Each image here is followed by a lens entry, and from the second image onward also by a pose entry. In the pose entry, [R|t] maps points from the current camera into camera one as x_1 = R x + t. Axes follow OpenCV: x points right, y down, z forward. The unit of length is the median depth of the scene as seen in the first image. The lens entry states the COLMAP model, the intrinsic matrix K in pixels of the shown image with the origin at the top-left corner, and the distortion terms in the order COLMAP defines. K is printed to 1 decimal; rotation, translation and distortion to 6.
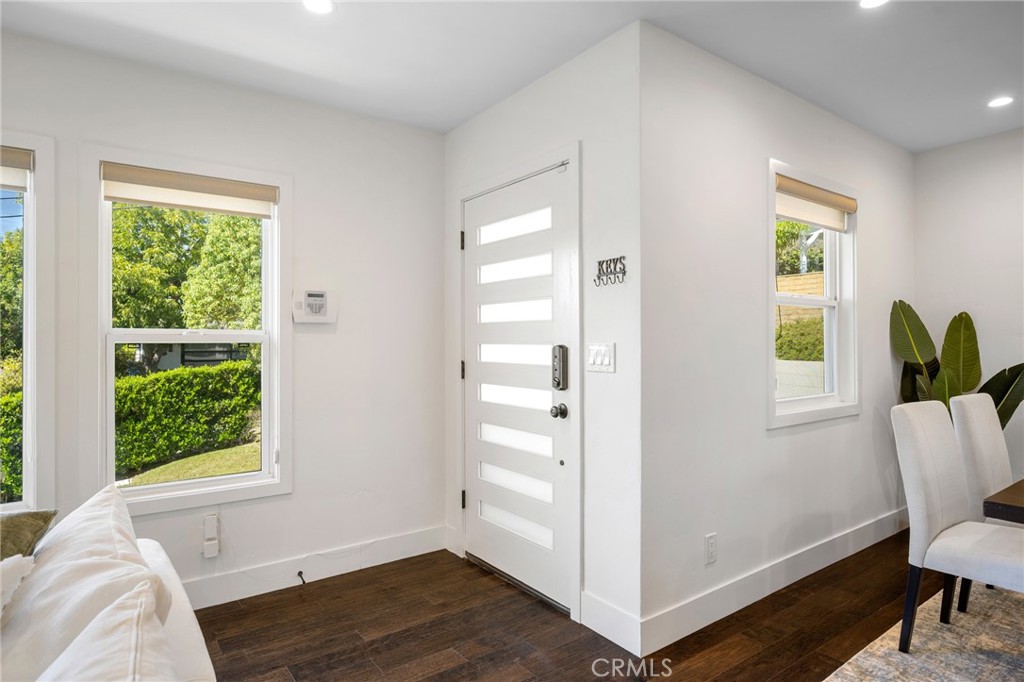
lens RADIAL K [[571.2, 0, 513.3], [0, 571.2, 341.4], [0, 0, 1]] dist [-0.000339, 0.001699]
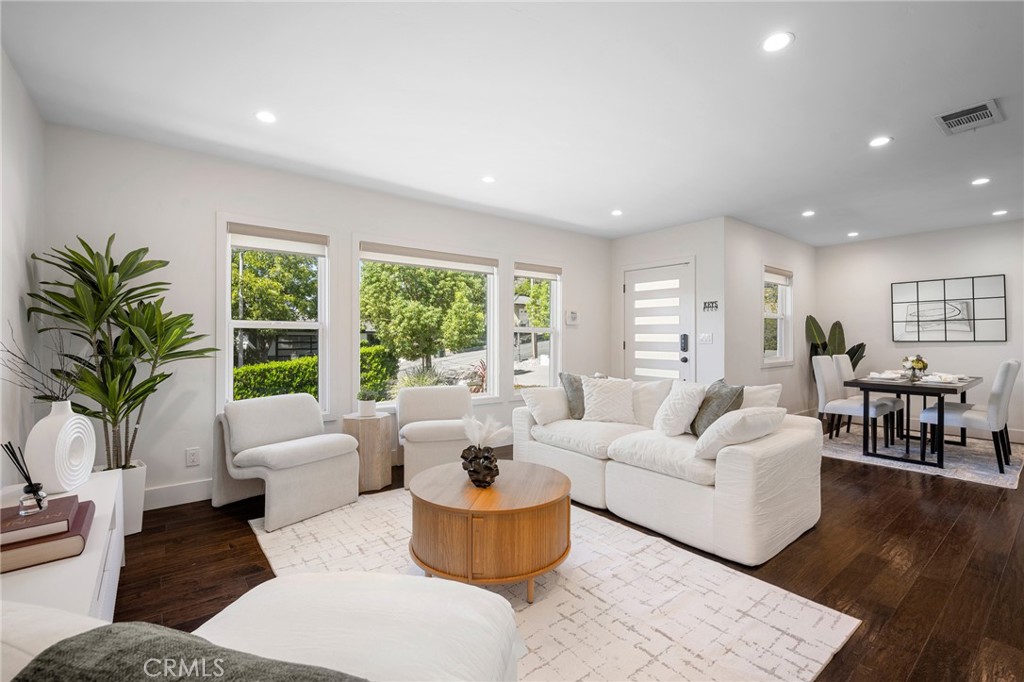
lens RADIAL K [[447.1, 0, 510.3], [0, 447.1, 337.0], [0, 0, 1]] dist [0.000652, -0.000331]
pose [[0.999371, 0.004035, 0.035242, -0.641440], [-0.004079, 0.999991, 0.001170, 0.017428], [-0.035237, -0.001313, 0.999378, -0.813524]]
